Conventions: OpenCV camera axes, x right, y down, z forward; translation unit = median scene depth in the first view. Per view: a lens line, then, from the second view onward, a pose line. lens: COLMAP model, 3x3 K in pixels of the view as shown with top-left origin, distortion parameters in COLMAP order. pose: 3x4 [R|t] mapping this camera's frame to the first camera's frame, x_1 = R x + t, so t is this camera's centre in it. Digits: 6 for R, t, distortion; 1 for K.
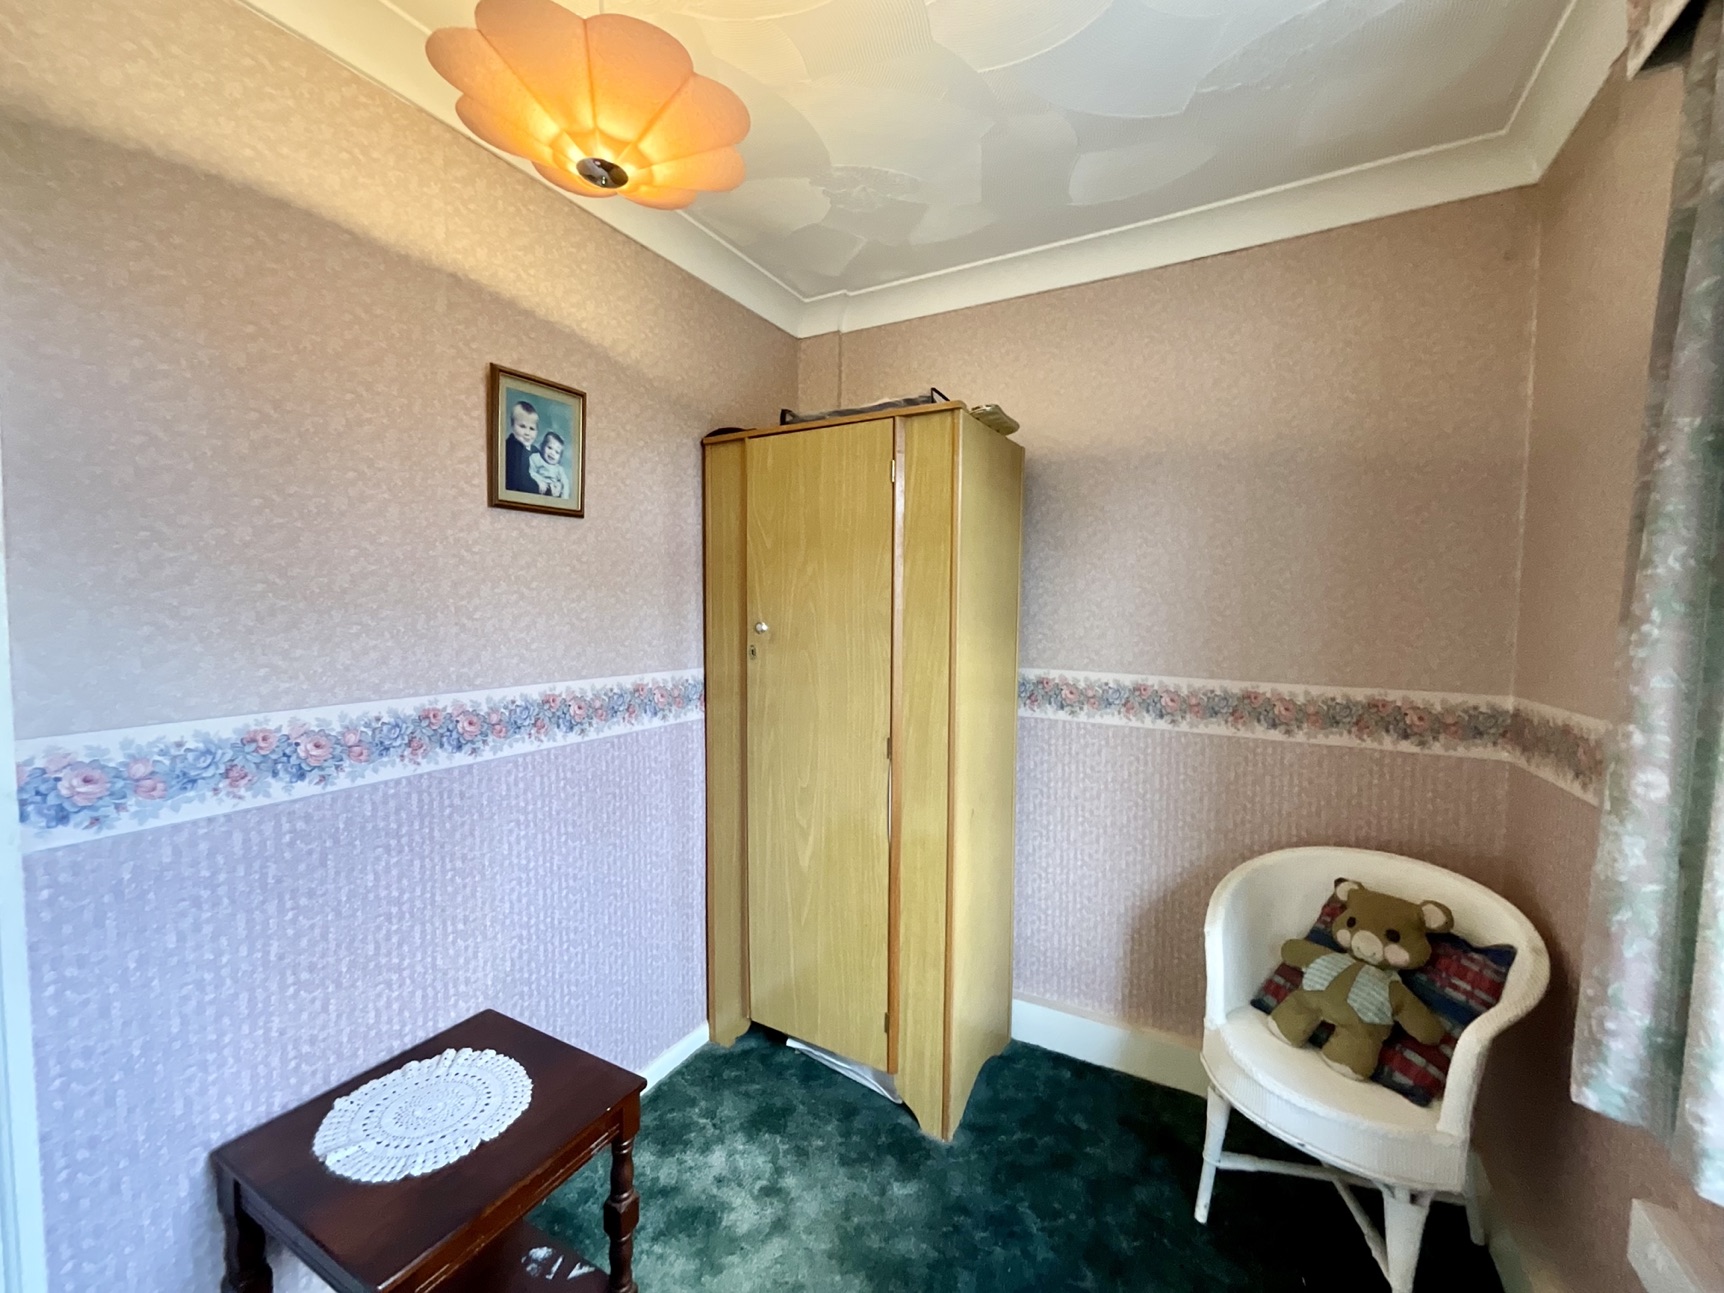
lens RADIAL K [[703.3, 0, 862.0], [0, 703.3, 646.5], [0, 0, 1]] dist [-0.001642, 0.000091]
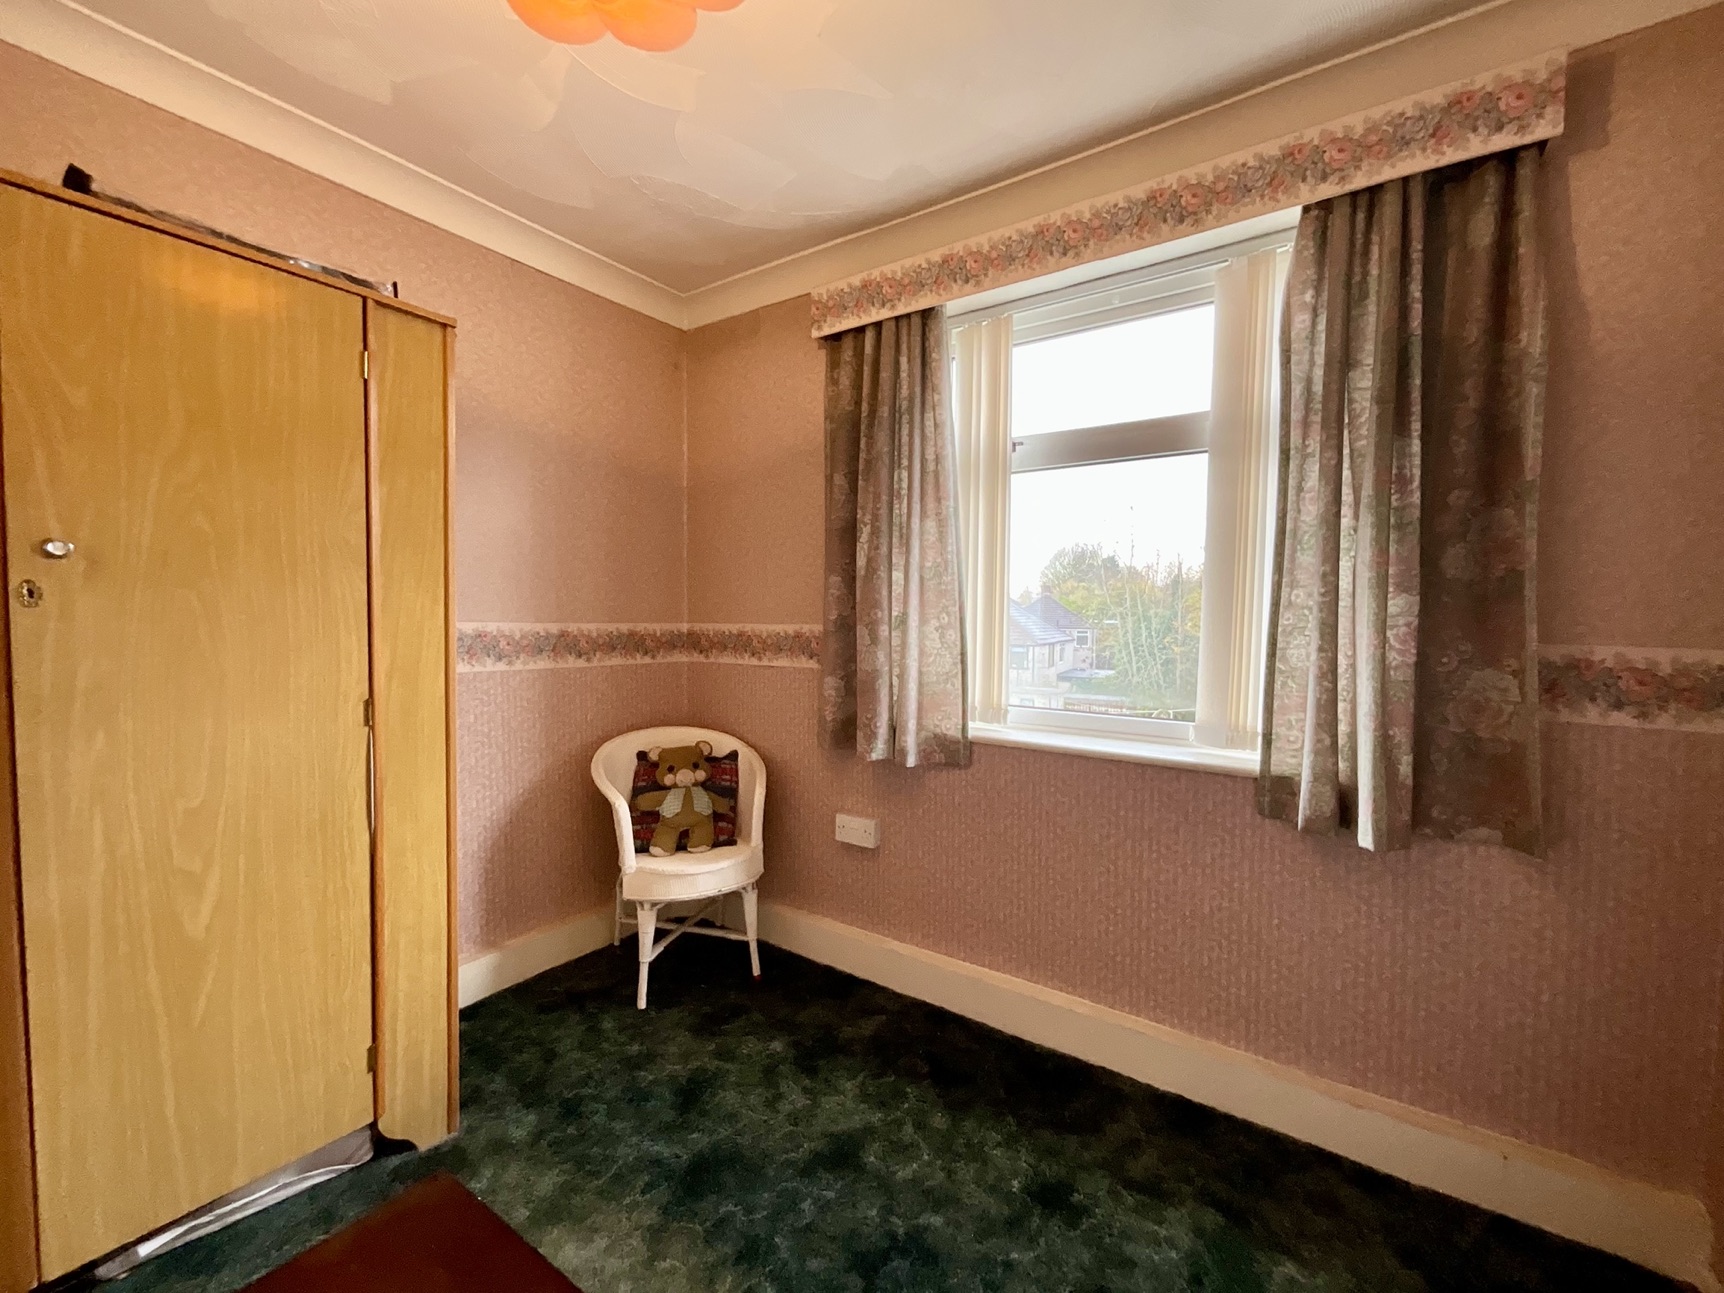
lens RADIAL K [[703.3, 0, 862.0], [0, 703.3, 646.5], [0, 0, 1]] dist [-0.001642, 0.000091]
pose [[0.093171, -0.055109, 0.994124, -0.709147], [0.039574, 0.997883, 0.051609, 0.051189], [-0.994863, 0.034533, 0.095155, 0.370875]]
